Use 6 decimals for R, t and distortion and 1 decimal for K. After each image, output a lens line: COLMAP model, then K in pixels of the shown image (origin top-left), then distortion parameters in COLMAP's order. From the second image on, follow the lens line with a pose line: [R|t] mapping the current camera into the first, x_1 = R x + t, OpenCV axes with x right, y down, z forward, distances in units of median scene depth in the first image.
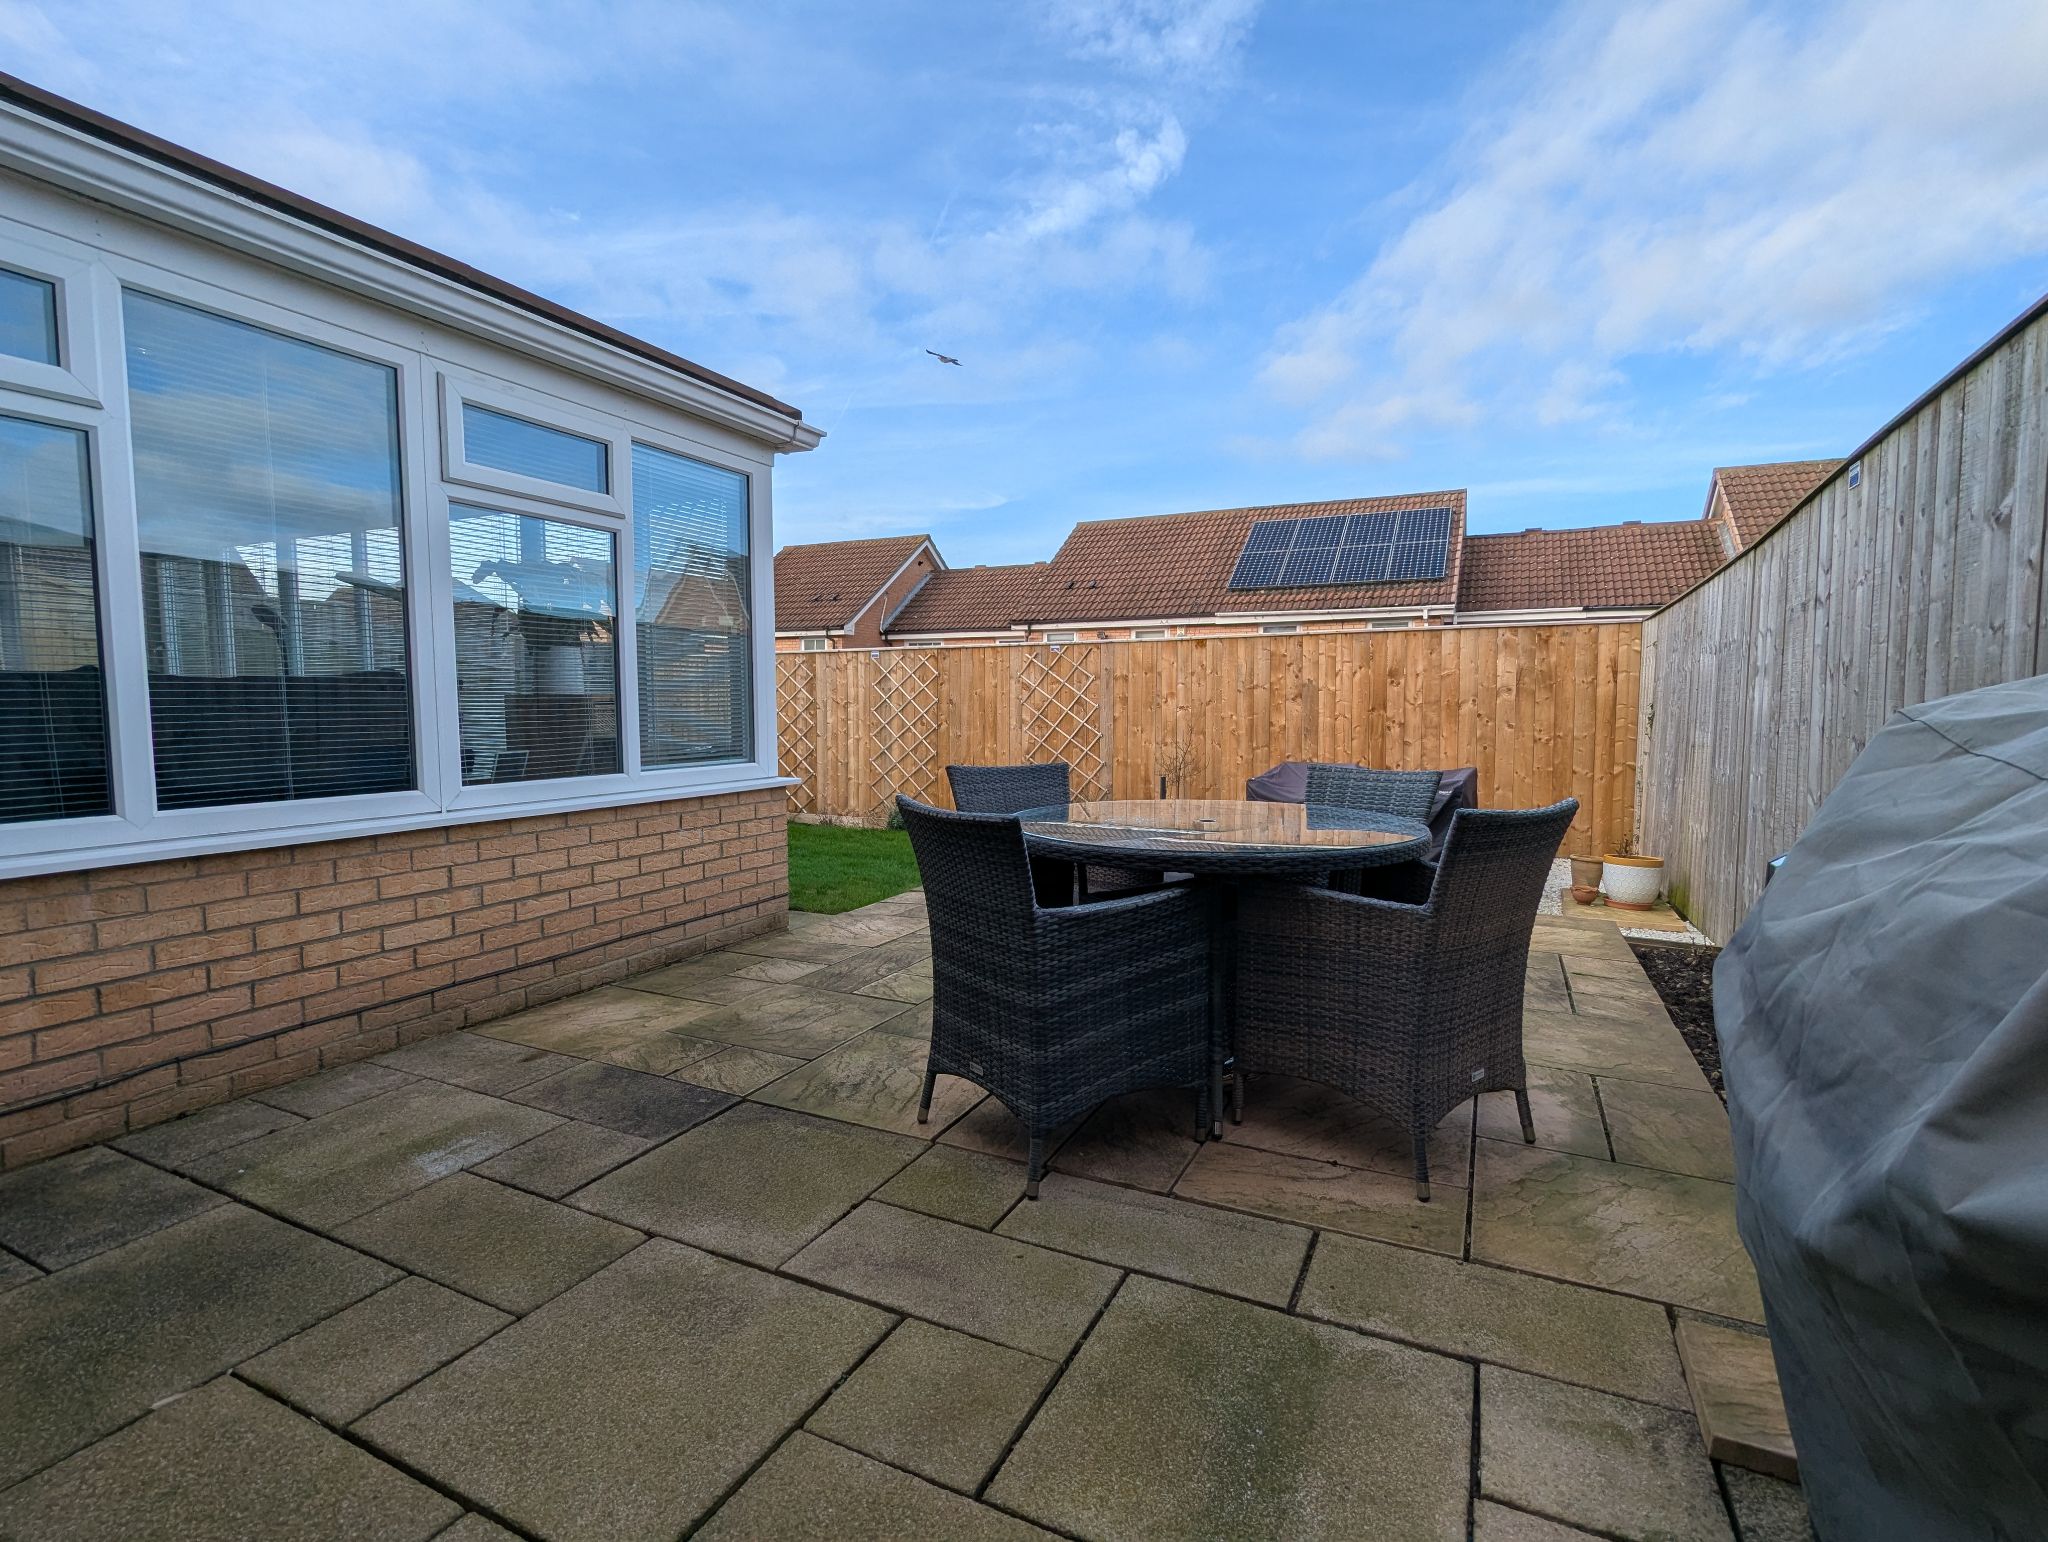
lens RADIAL K [[970.0, 0, 1024.0], [0, 970.0, 771.0], [0, 0, 1]] dist [0.034762, 0.000196]
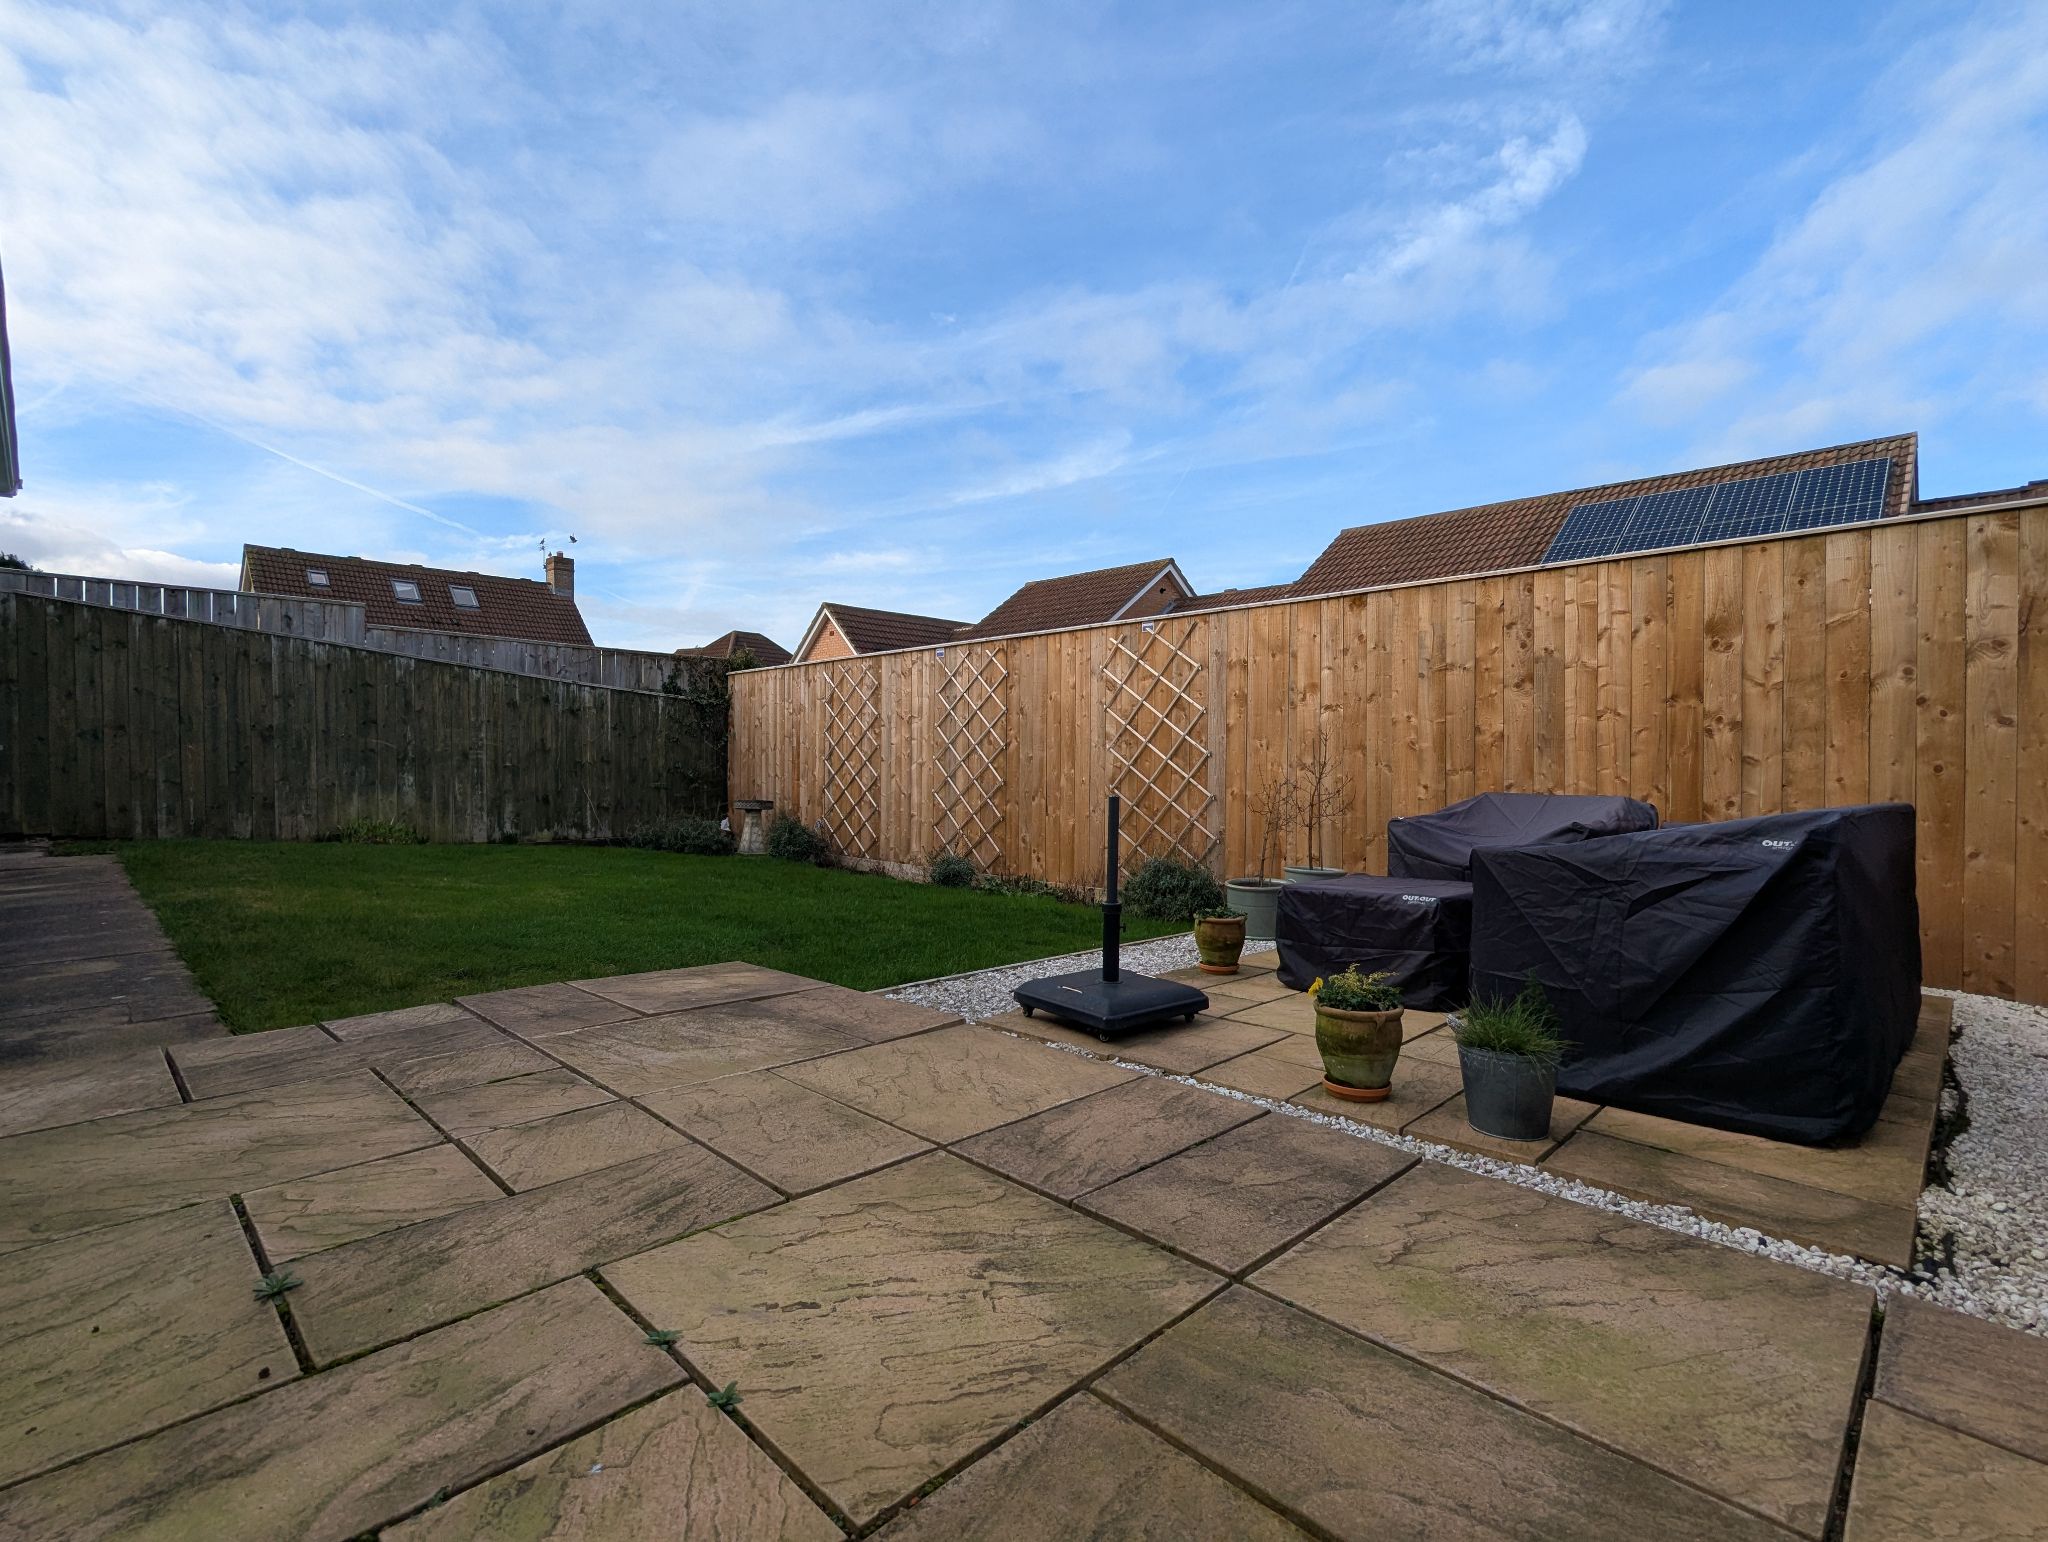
lens RADIAL K [[962.6, 0, 1024.0], [0, 962.6, 771.0], [0, 0, 1]] dist [0.000031, 0.004731]
pose [[0.946691, 0.013467, -0.321861, 0.160690], [-0.034788, 0.997557, -0.060583, 0.017099], [0.320258, 0.068550, 0.944847, 0.329294]]
